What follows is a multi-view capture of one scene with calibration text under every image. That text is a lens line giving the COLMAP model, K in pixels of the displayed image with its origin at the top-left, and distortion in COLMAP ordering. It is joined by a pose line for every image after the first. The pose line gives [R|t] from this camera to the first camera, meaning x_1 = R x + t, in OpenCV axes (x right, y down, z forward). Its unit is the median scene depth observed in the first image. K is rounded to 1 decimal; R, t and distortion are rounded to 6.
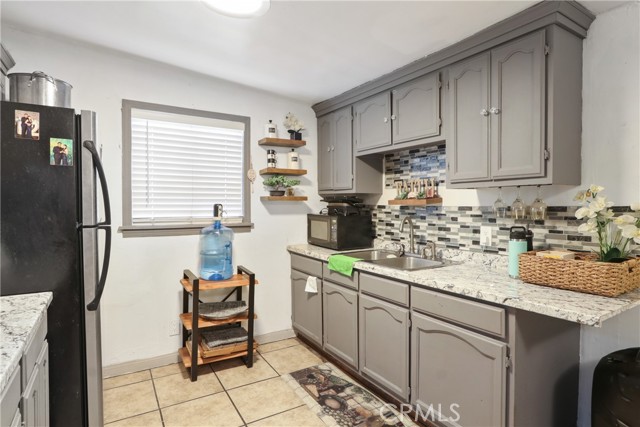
lens RADIAL K [[346.8, 0, 326.5], [0, 346.8, 212.1], [0, 0, 1]] dist [-0.013346, 0.000581]
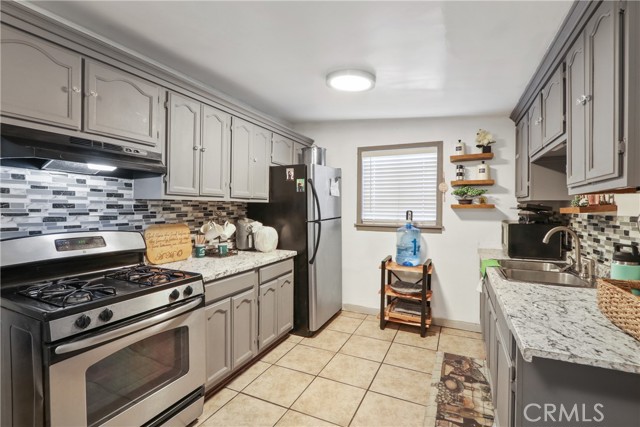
lens RADIAL K [[295.9, 0, 323.6], [0, 295.9, 213.0], [0, 0, 1]] dist [-0.016719, 0.001551]
pose [[0.543145, 0.015197, -0.839501, 0.508464], [-0.026029, 0.999660, 0.001255, -0.006882], [0.839235, 0.021170, 0.543356, 0.083200]]
